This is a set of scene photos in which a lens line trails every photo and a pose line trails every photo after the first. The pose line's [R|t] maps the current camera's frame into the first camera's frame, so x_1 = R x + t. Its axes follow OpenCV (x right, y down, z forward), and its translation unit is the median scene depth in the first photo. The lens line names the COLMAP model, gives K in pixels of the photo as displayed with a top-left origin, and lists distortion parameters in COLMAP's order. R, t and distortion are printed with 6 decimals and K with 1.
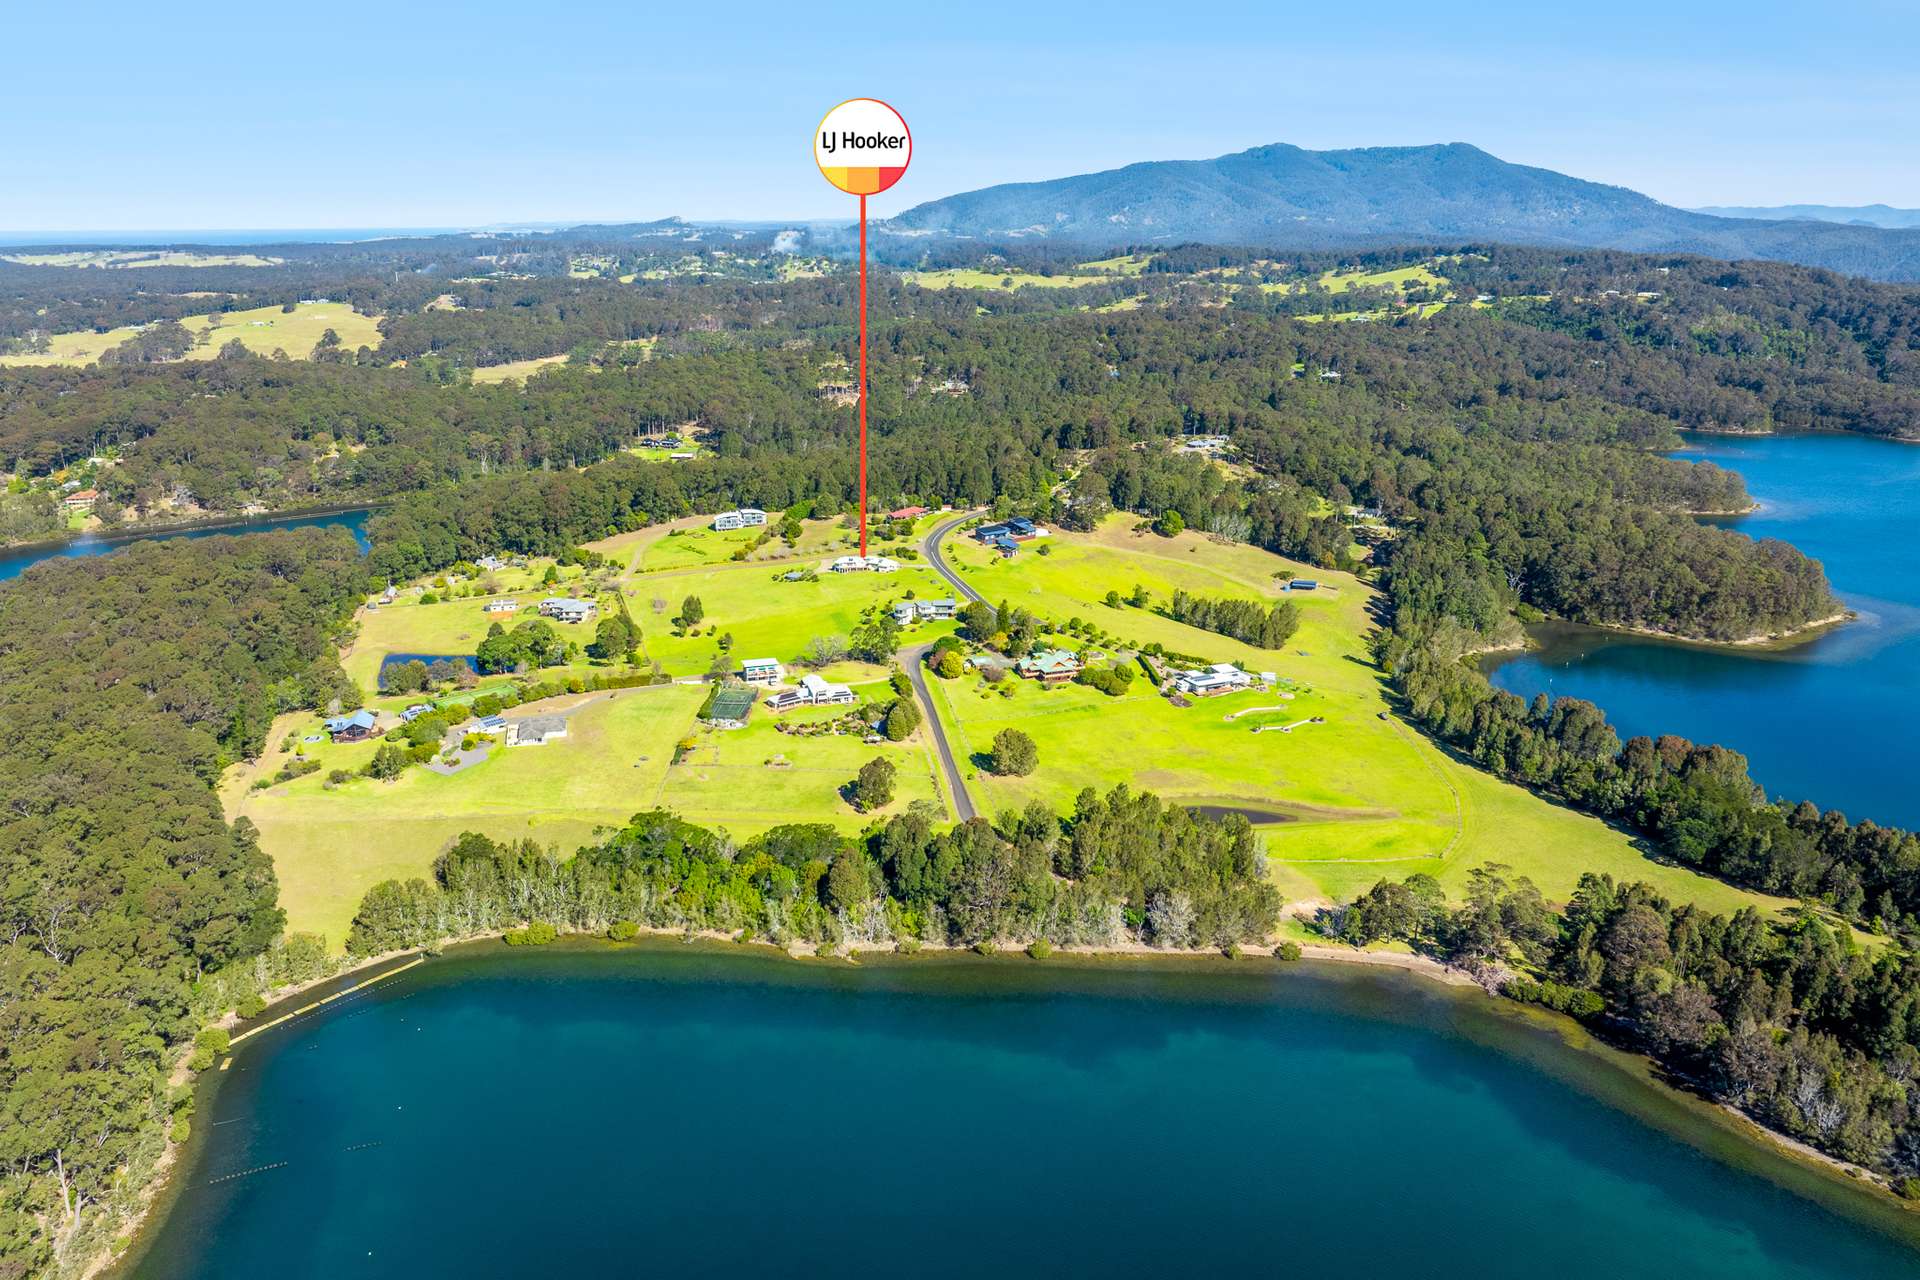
lens RADIAL K [[1464.9, 0, 995.5], [0, 1464.9, 567.3], [0, 0, 1]] dist [-0.025800, -0.006479]
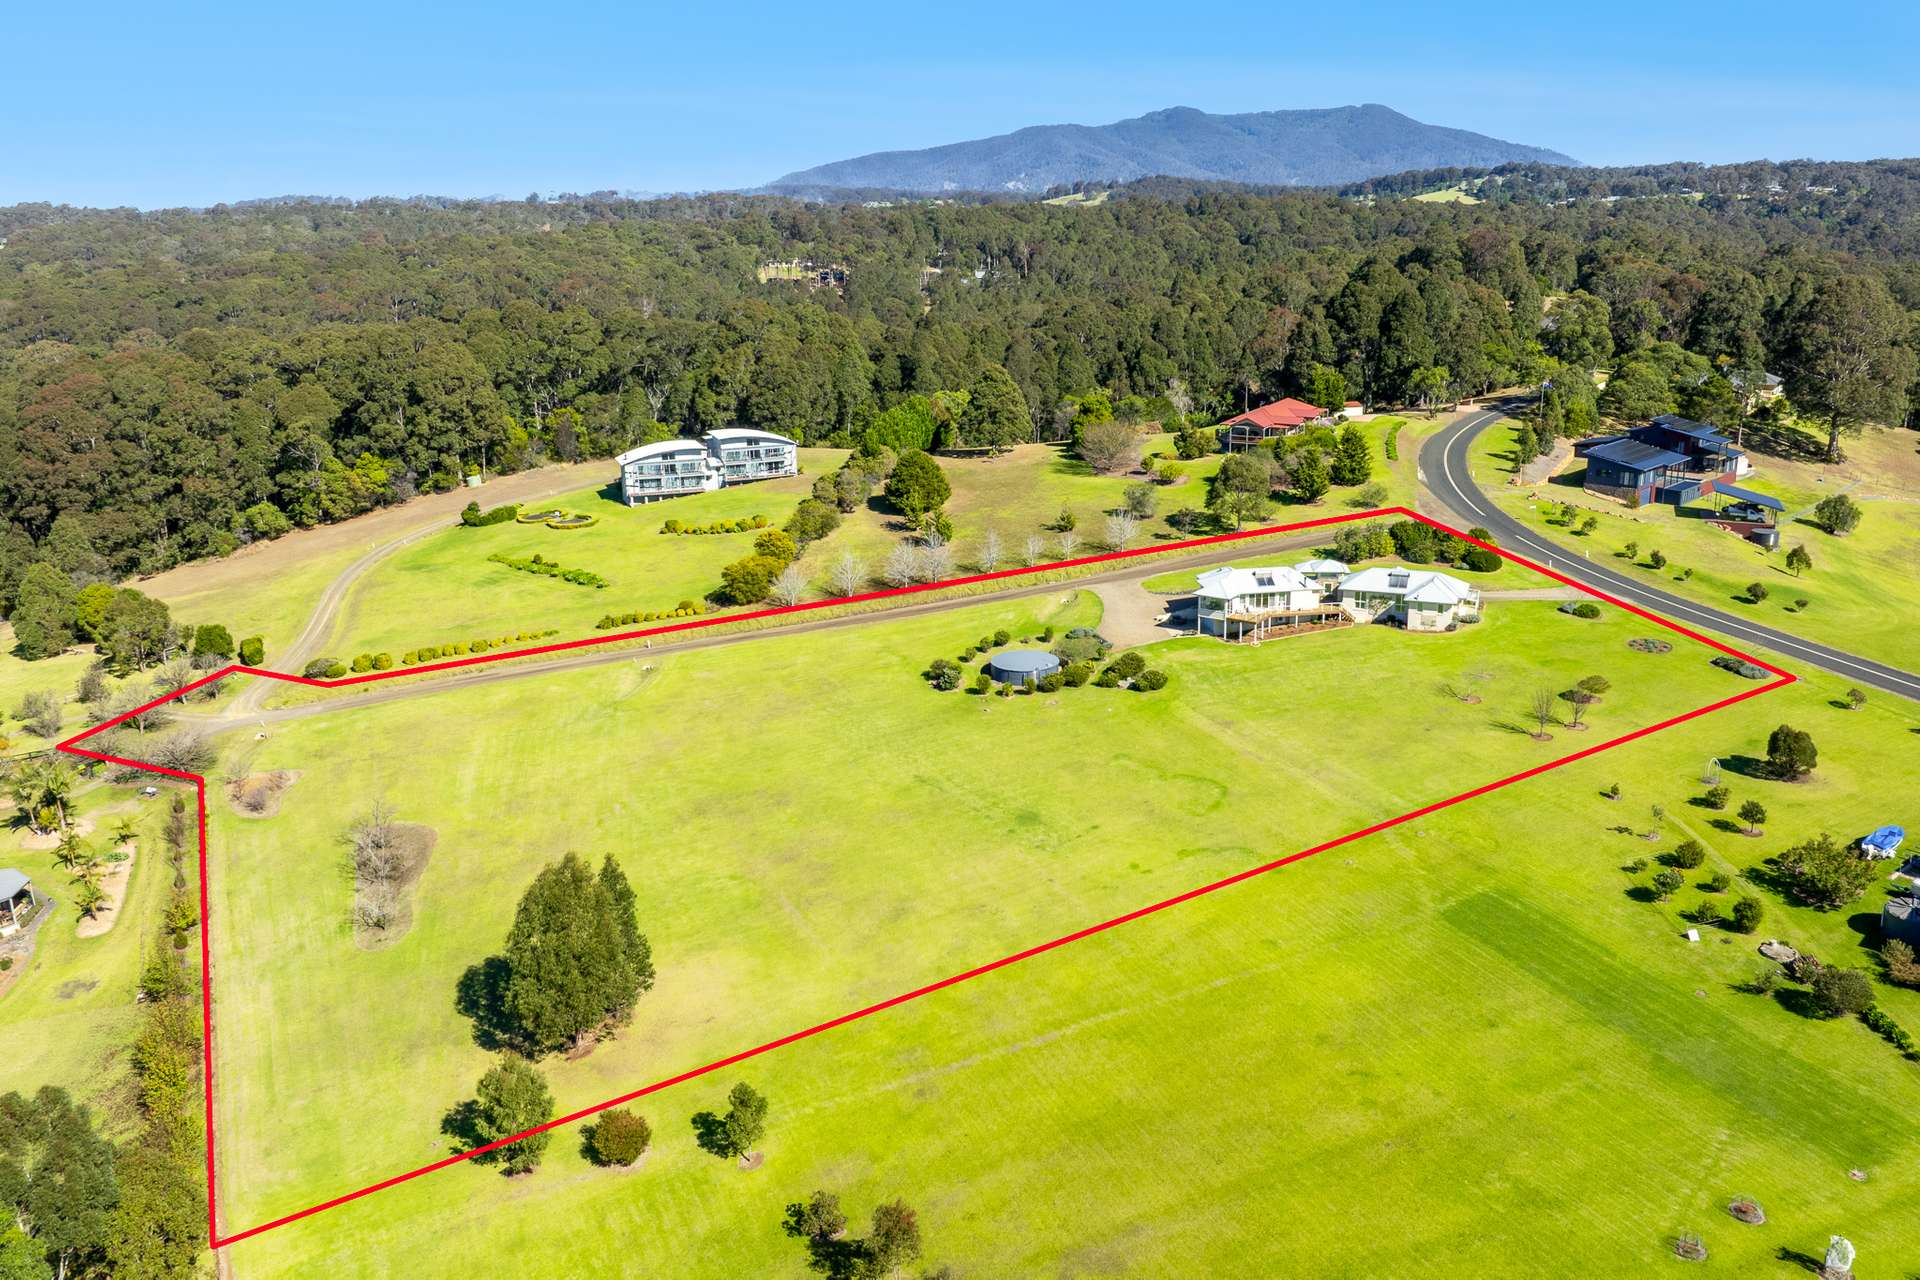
lens RADIAL K [[1464.9, 0, 995.5], [0, 1464.9, 567.3], [0, 0, 1]] dist [-0.025800, -0.006479]
pose [[0.993738, -0.042258, 0.103439, -0.145733], [0.043570, 0.998996, -0.010462, -0.006006], [-0.102893, 0.014904, 0.994581, 0.689936]]
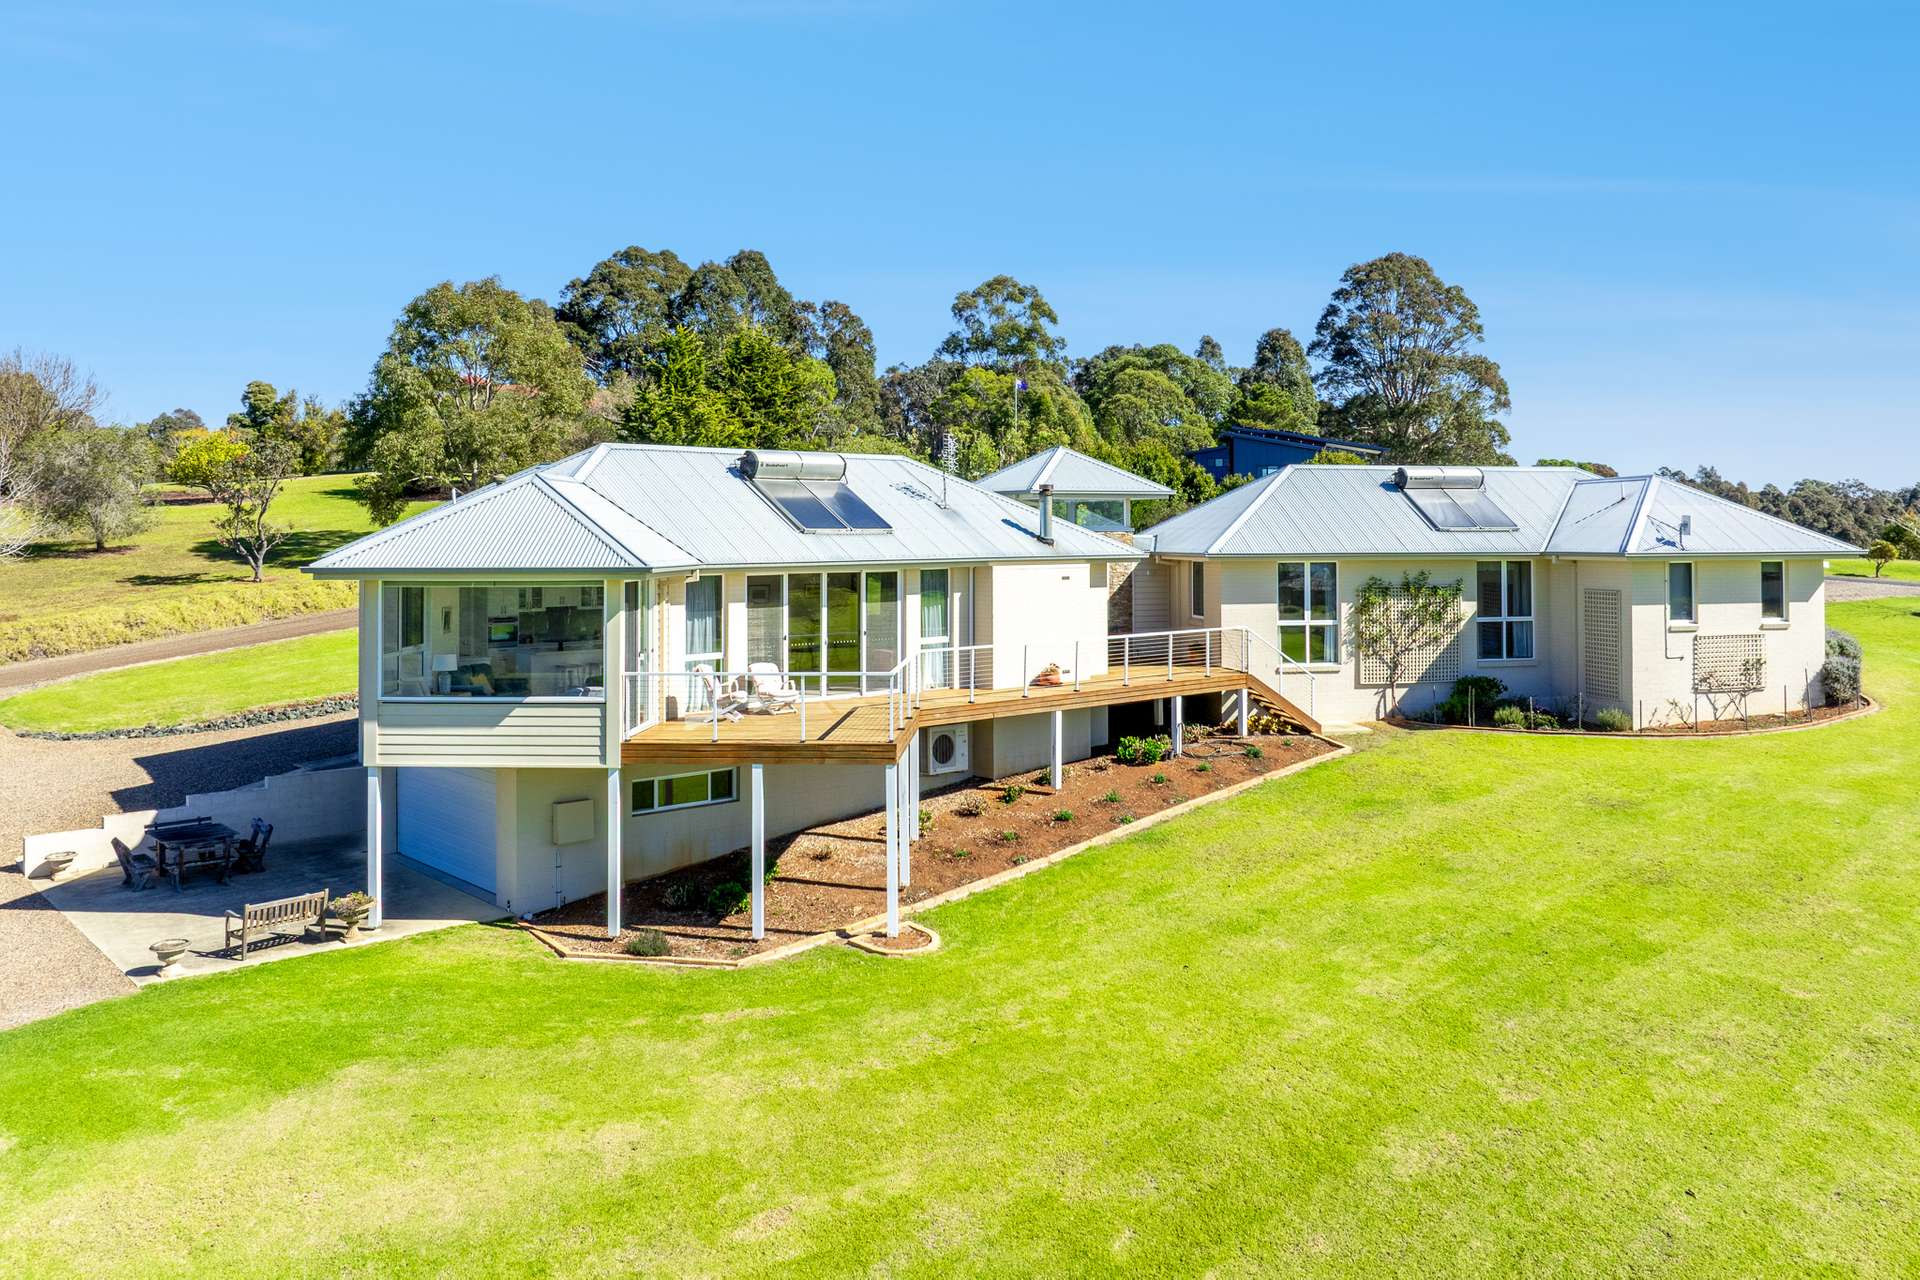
lens RADIAL K [[1464.9, 0, 995.5], [0, 1464.9, 567.3], [0, 0, 1]] dist [-0.025800, -0.006479]
pose [[0.776345, -0.031384, 0.629526, -0.103828], [0.155932, 0.977277, -0.143579, 0.001682], [-0.610716, 0.209630, 0.763598, 0.863855]]
